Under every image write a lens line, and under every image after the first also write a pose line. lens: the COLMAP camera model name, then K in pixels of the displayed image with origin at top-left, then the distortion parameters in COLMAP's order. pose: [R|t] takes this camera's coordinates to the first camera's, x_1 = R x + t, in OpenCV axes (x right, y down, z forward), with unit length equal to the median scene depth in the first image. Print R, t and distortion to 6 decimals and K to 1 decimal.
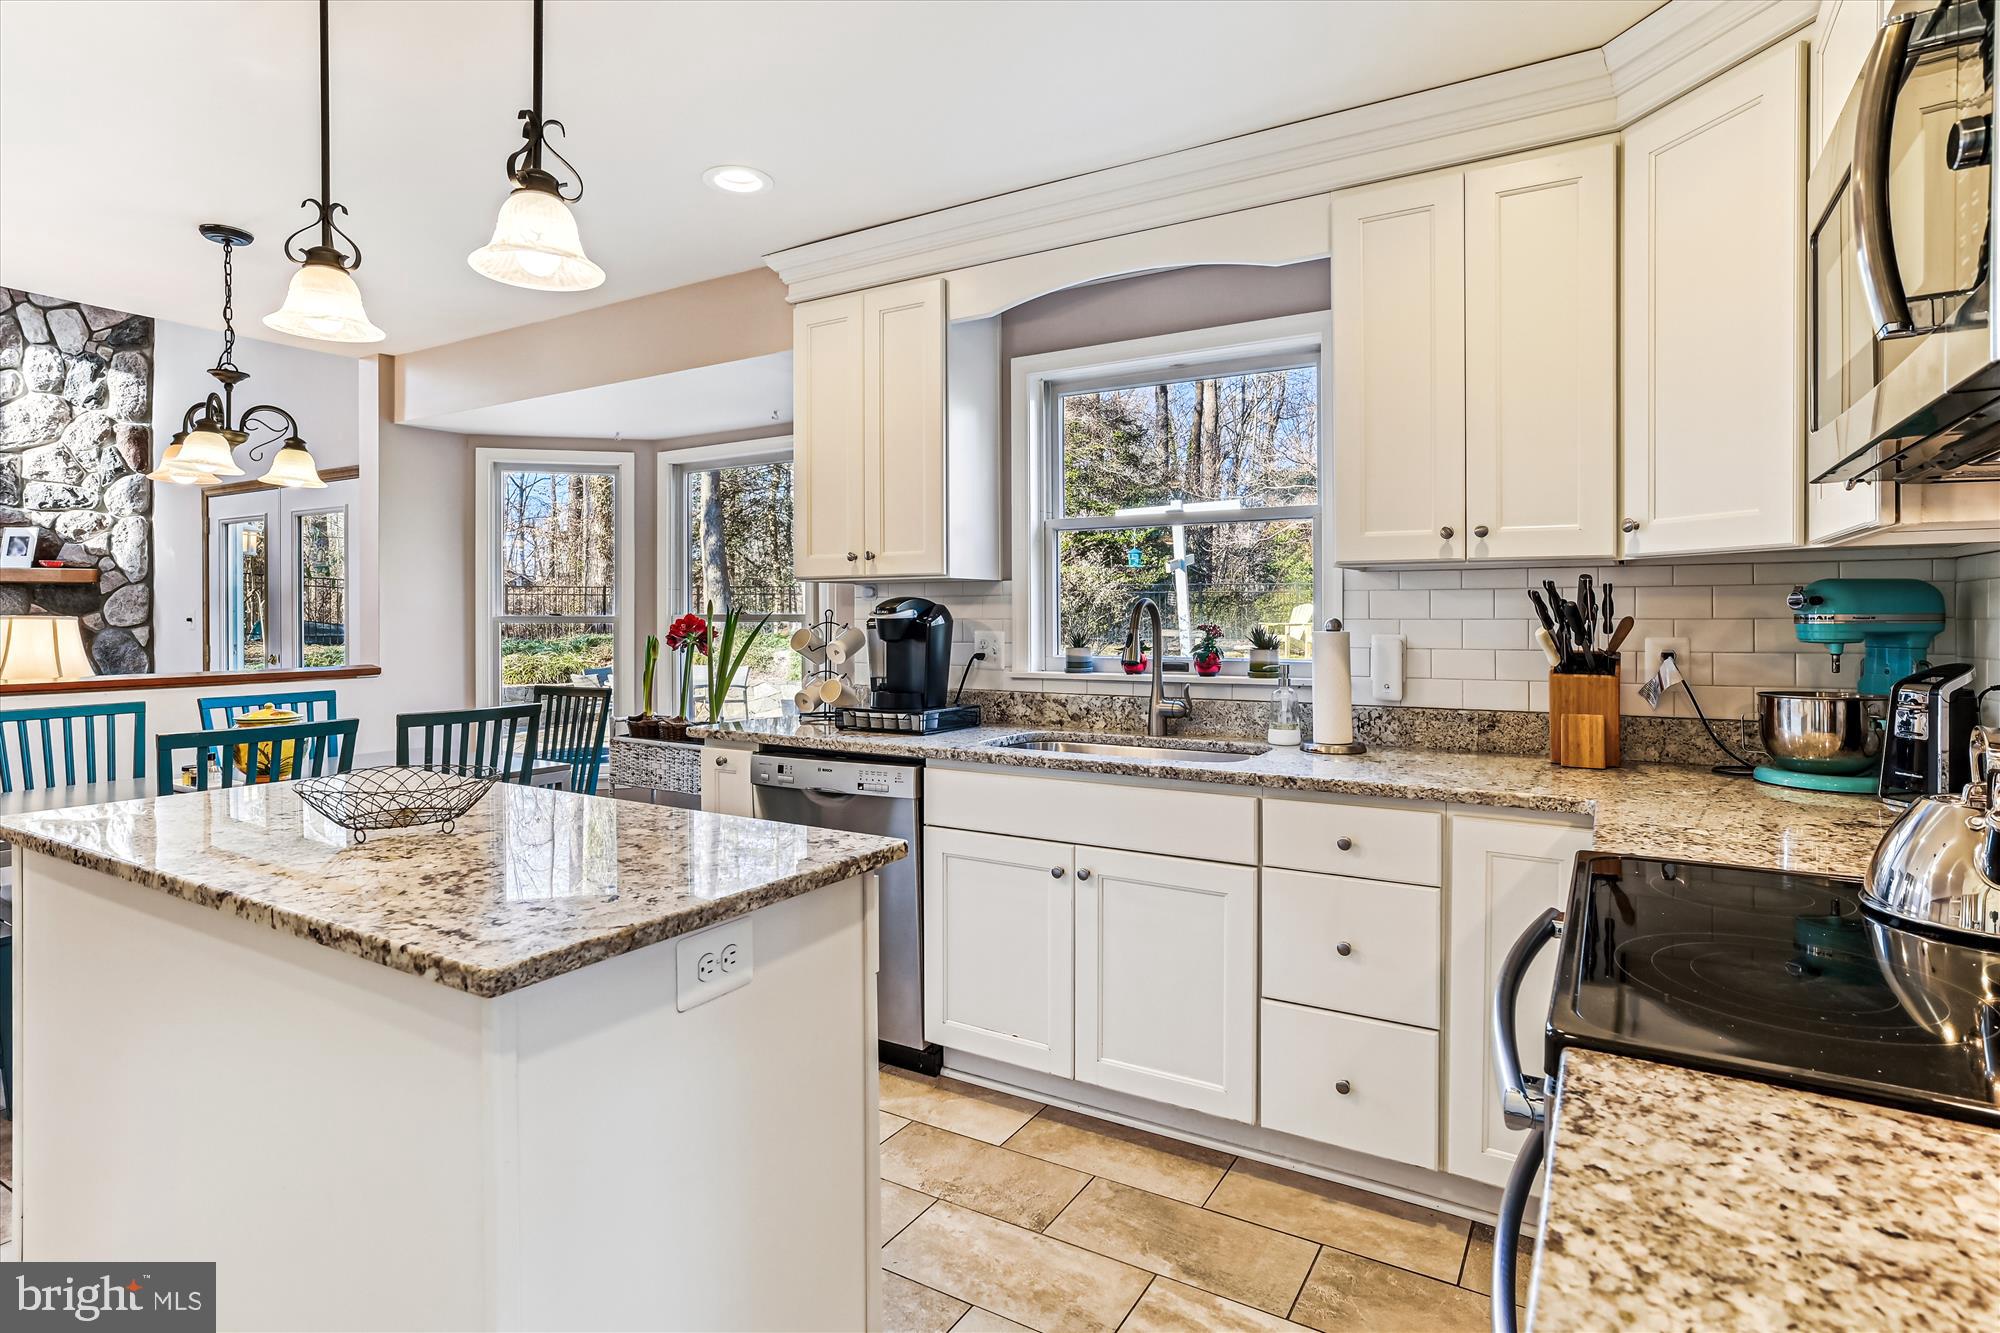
lens RADIAL K [[1035.0, 0, 984.6], [0, 1035.0, 628.7], [0, 0, 1]] dist [-0.020887, 0.013565]
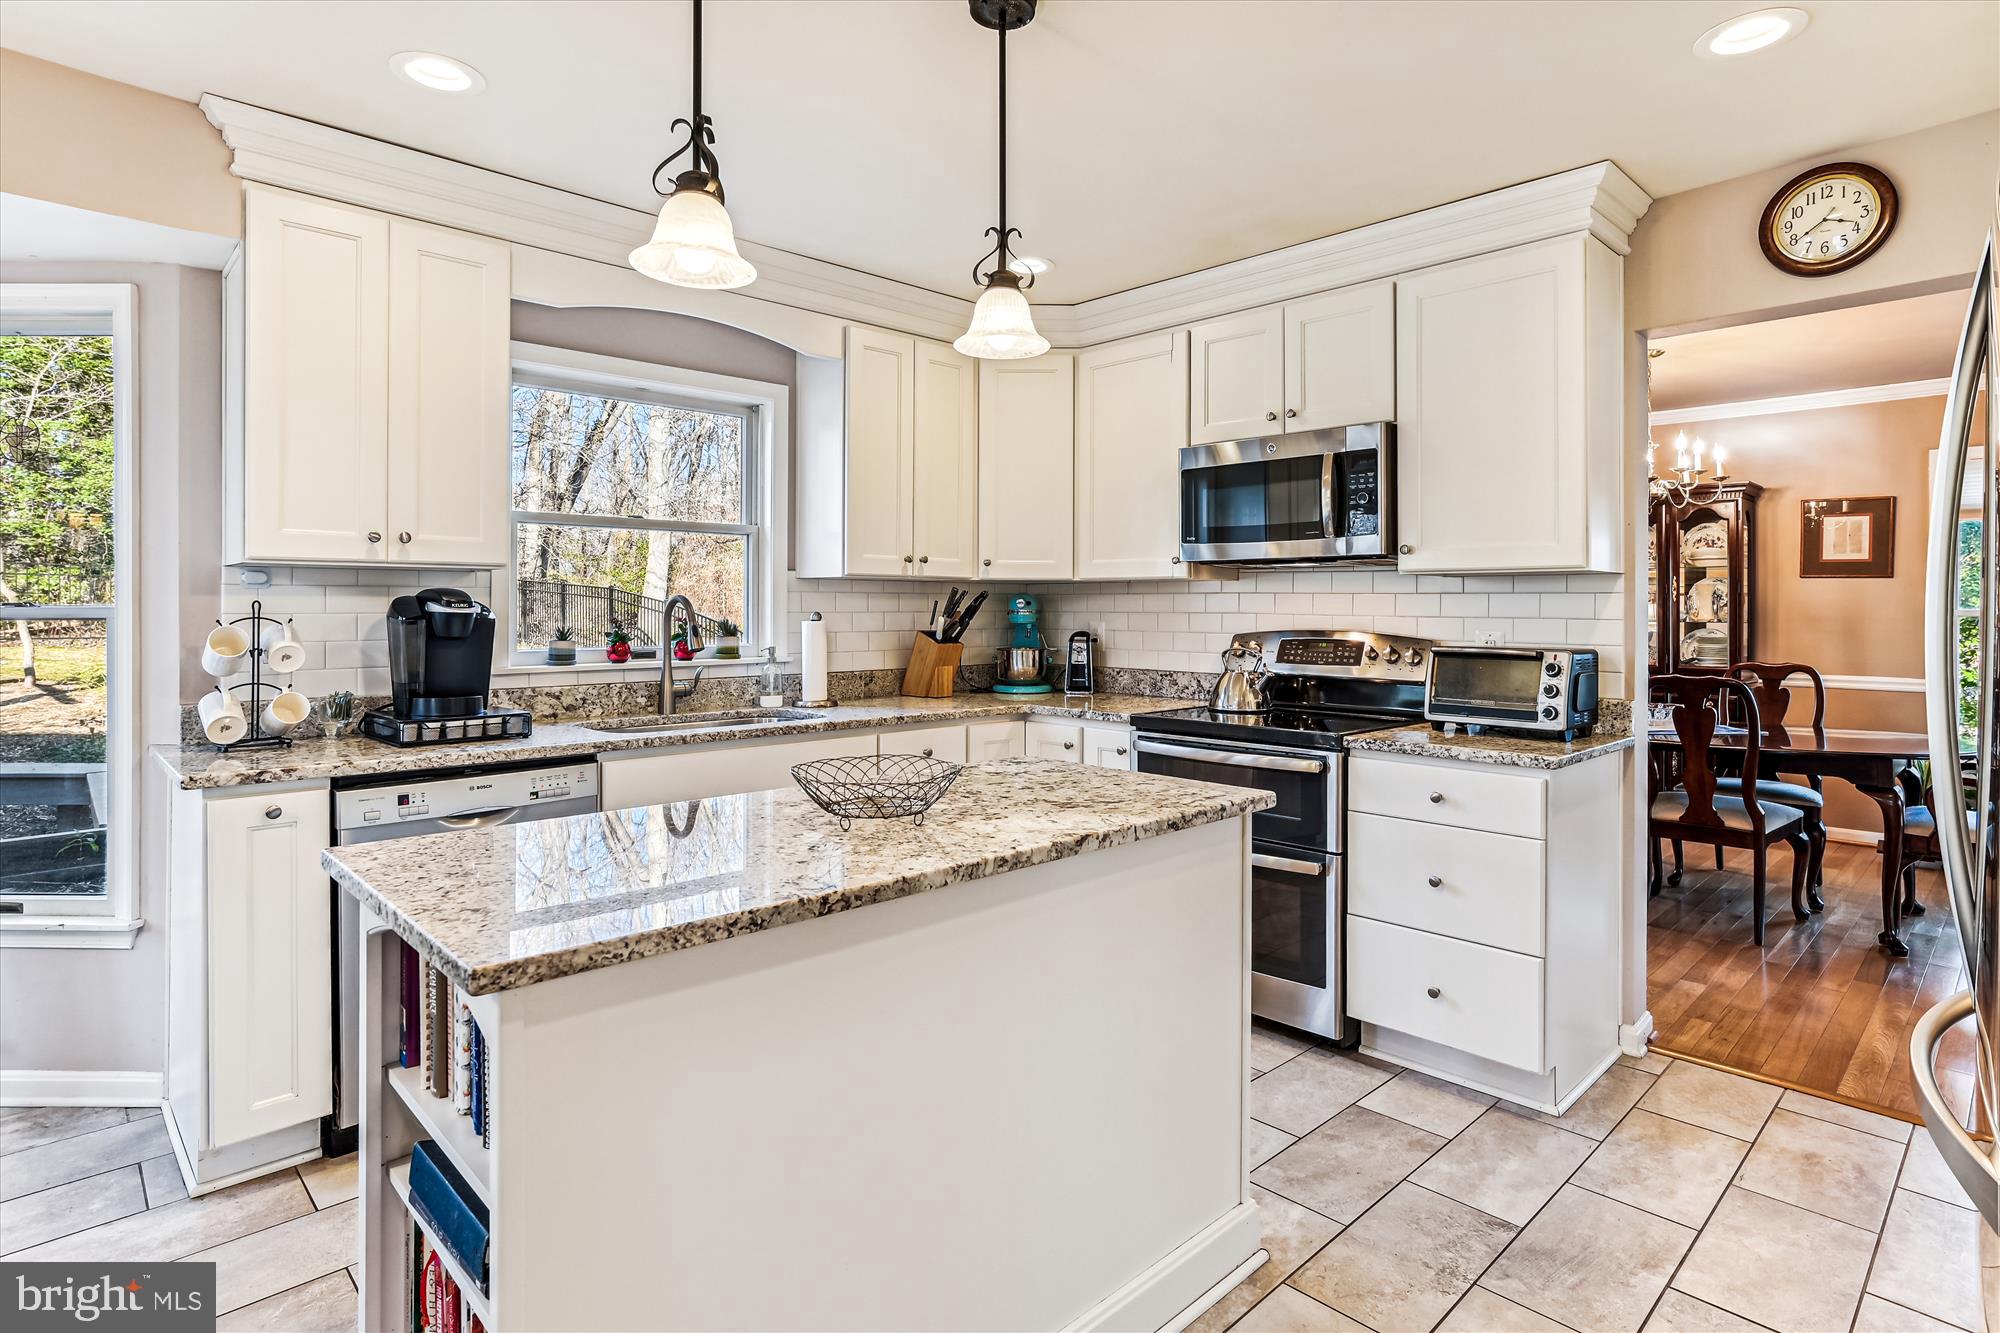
lens RADIAL K [[1035.0, 0, 1048.1], [0, 1035.0, 603.3], [0, 0, 1]] dist [-0.020887, 0.013565]
pose [[0.233179, 0.005726, 0.972417, -0.390374], [0.007367, 0.999944, -0.007654, -0.003486], [-0.972406, 0.008949, 0.233124, 0.147544]]
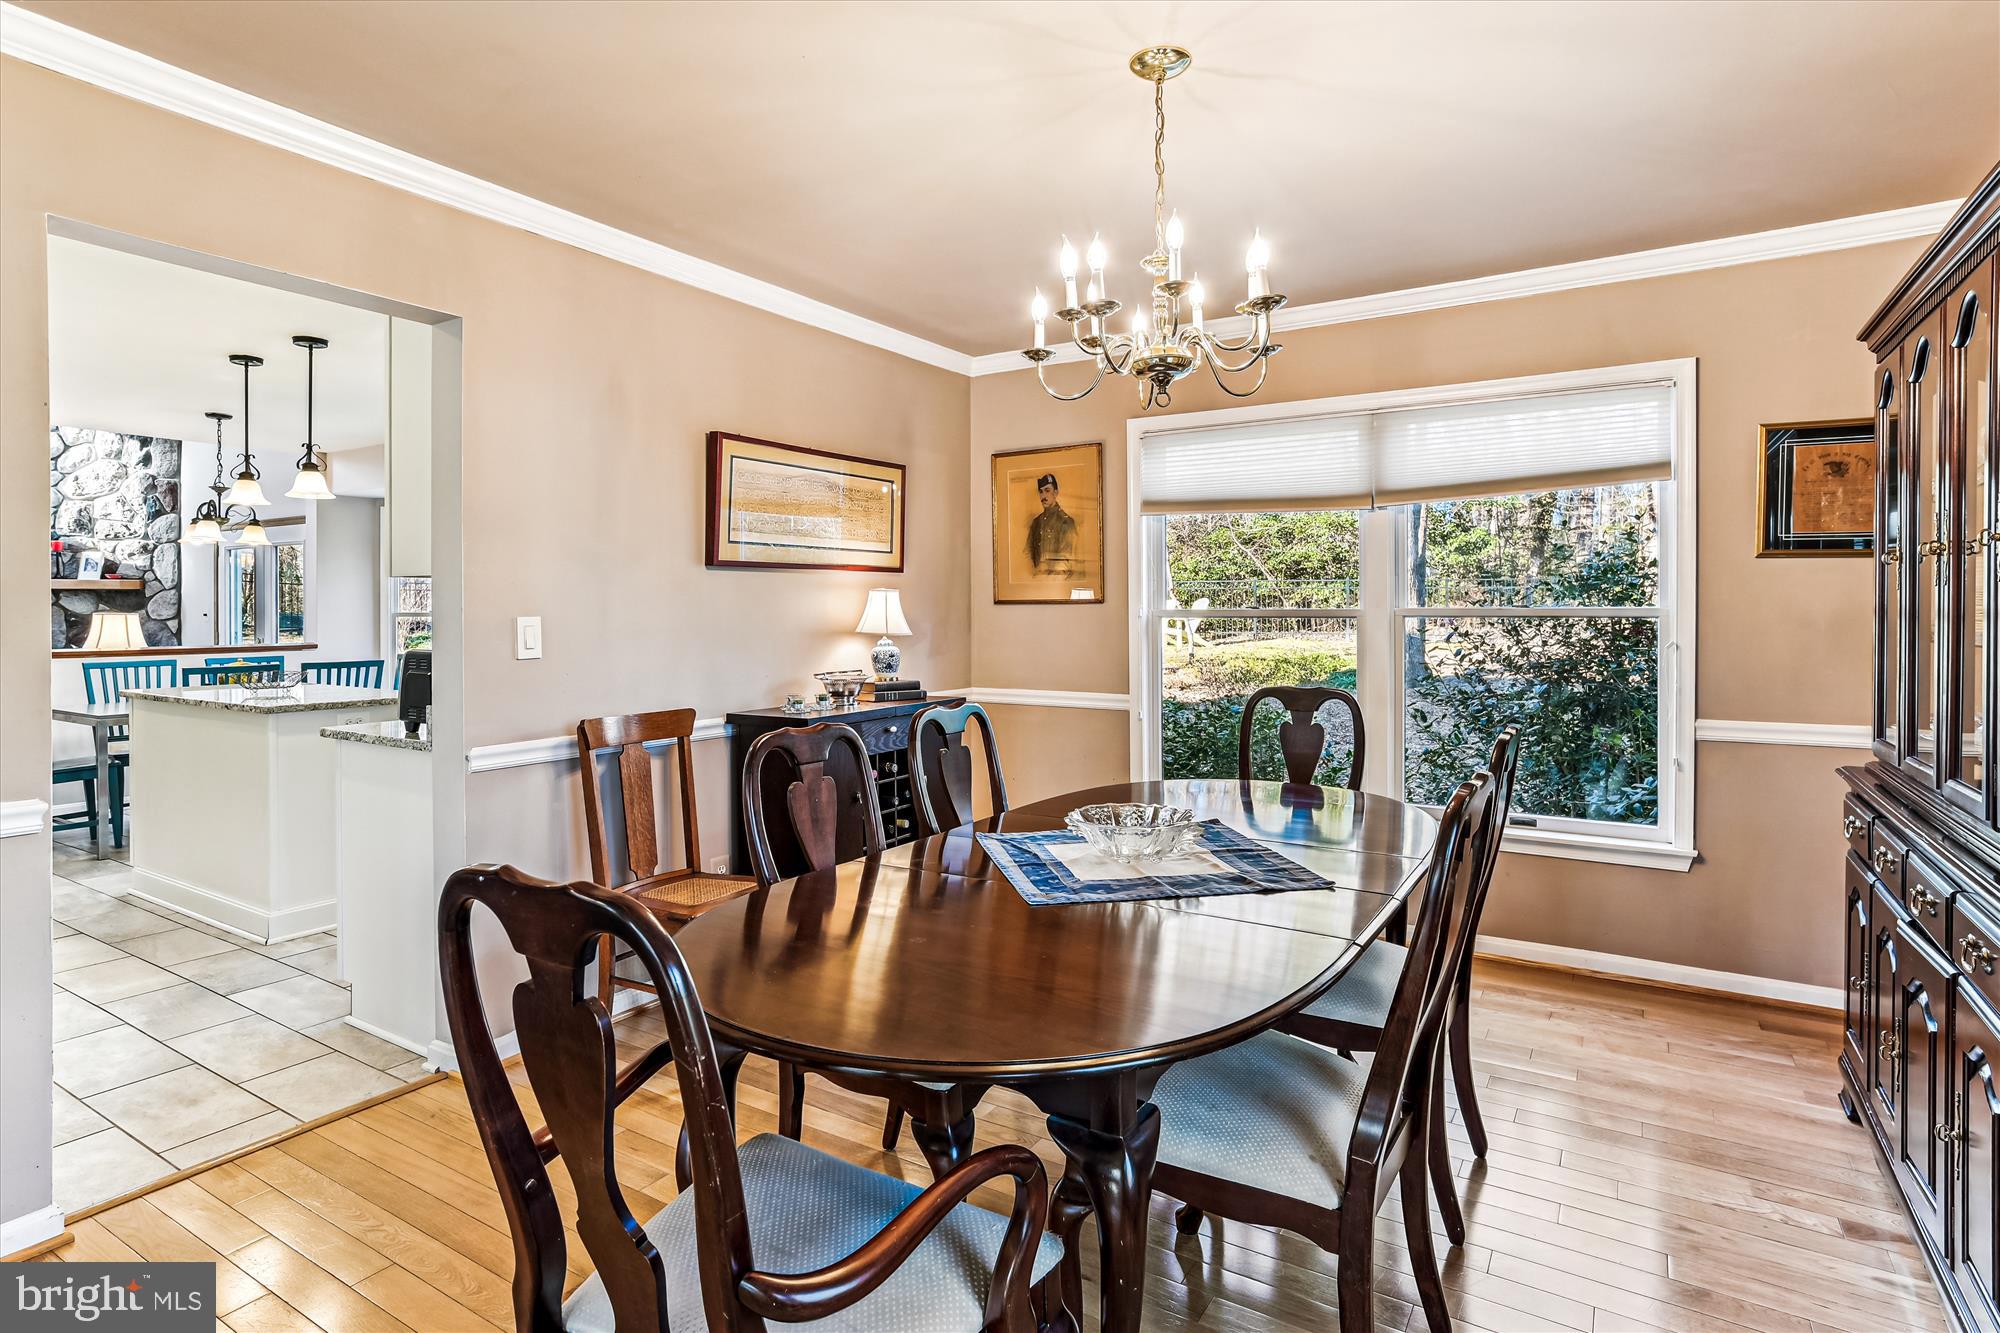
lens RADIAL K [[1035.0, 0, 981.5], [0, 1035.0, 606.8], [0, 0, 1]] dist [-0.020887, 0.013565]
pose [[0.999808, -0.004548, -0.019035, 0.352578], [0.004340, 0.999931, -0.010945, 0.001295], [0.019084, 0.010860, 0.999759, -0.434294]]
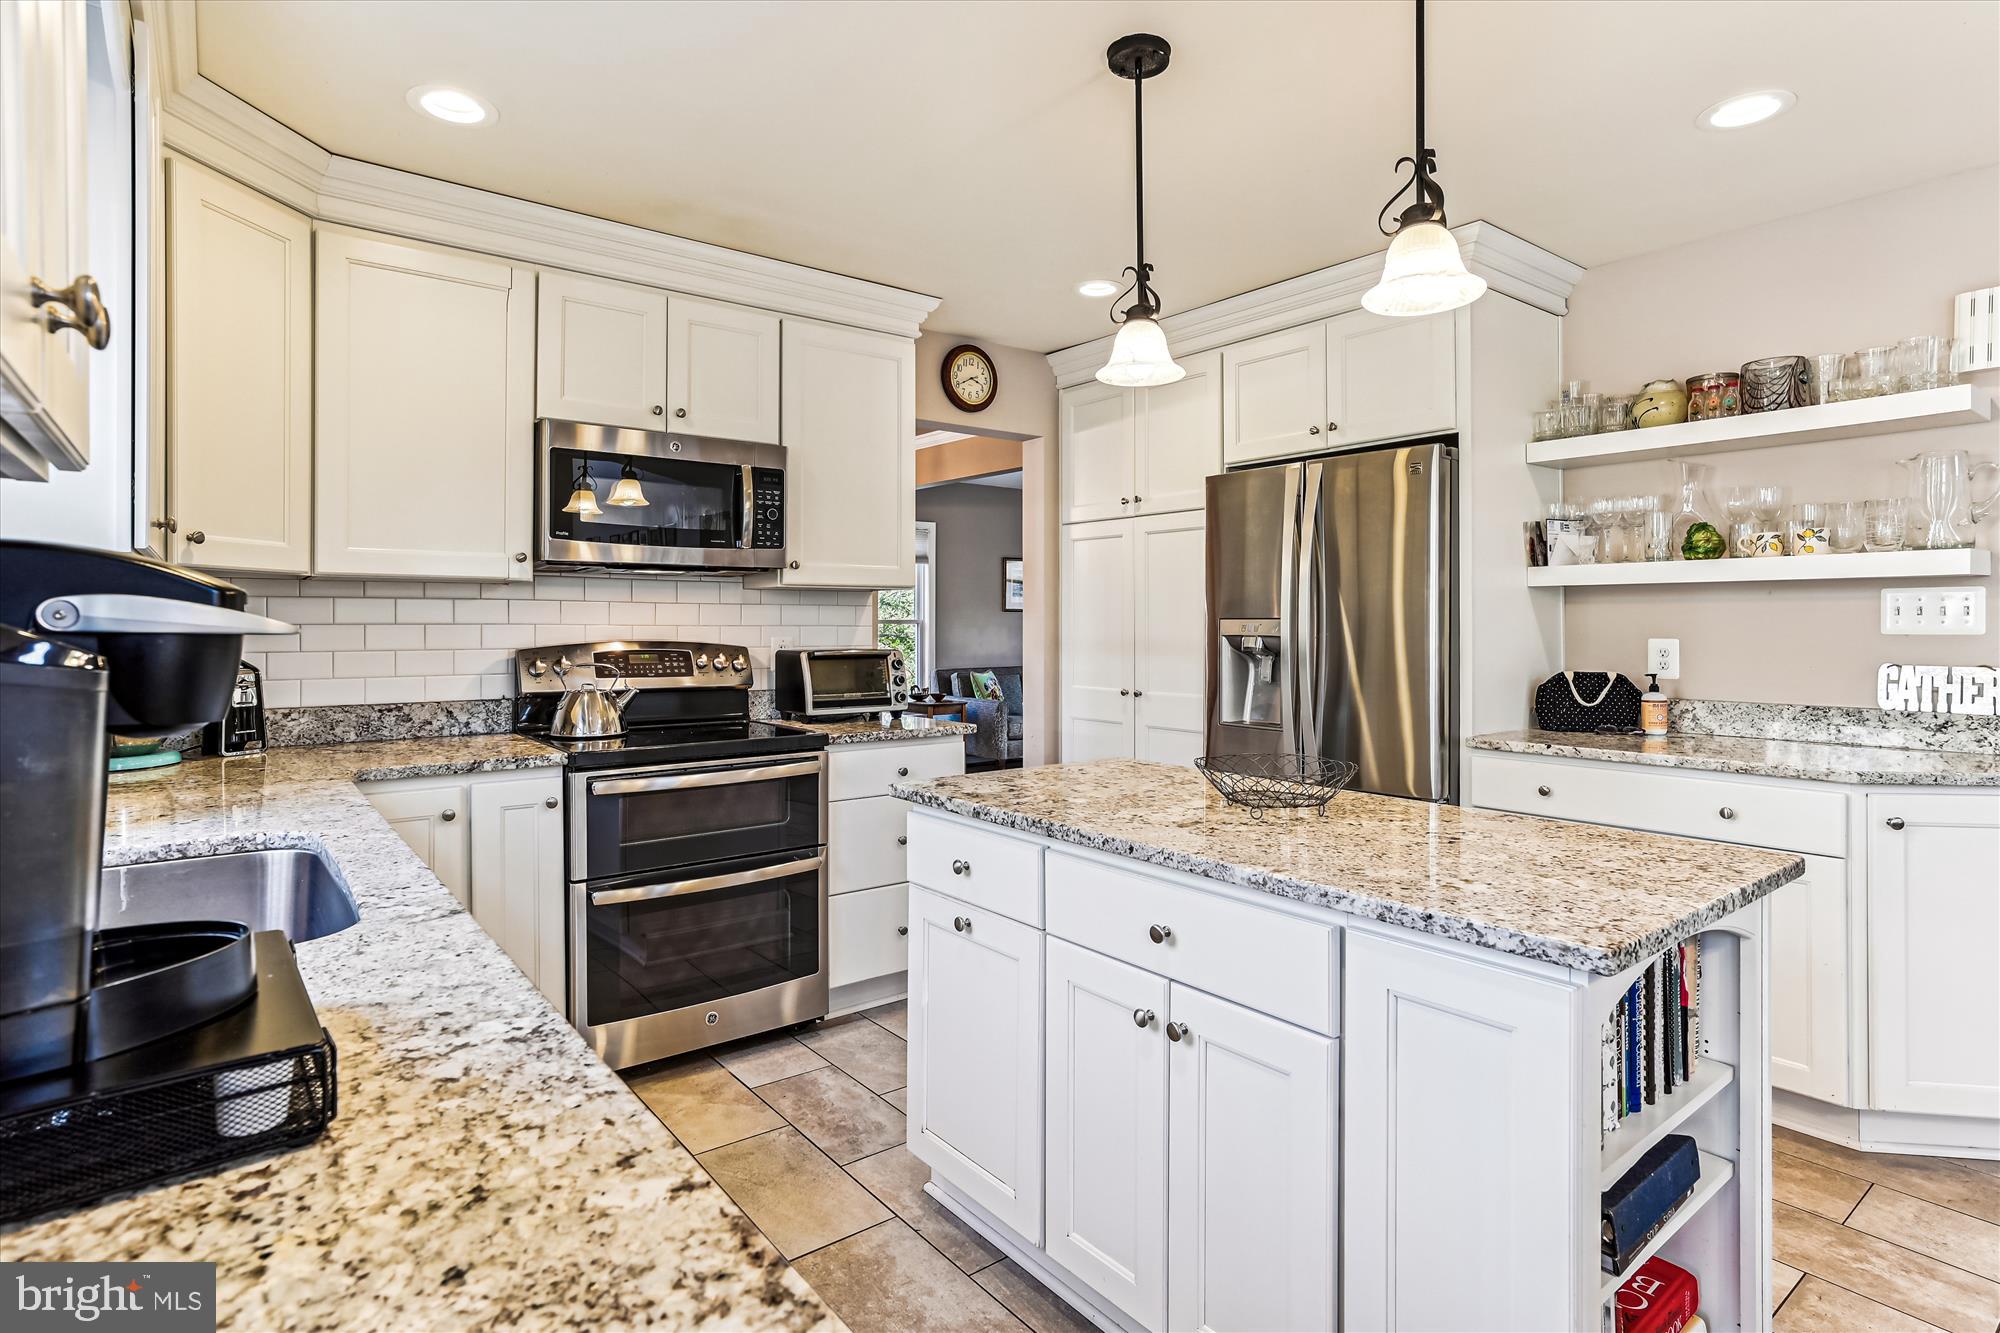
lens RADIAL K [[1035.0, 0, 1023.1], [0, 1035.0, 613.2], [0, 0, 1]] dist [-0.020887, 0.013565]
pose [[-0.940250, 0.002109, 0.340477, -0.180305], [0.003138, 0.999992, 0.002473, -0.007032], [-0.340469, 0.003394, -0.940249, 0.554821]]
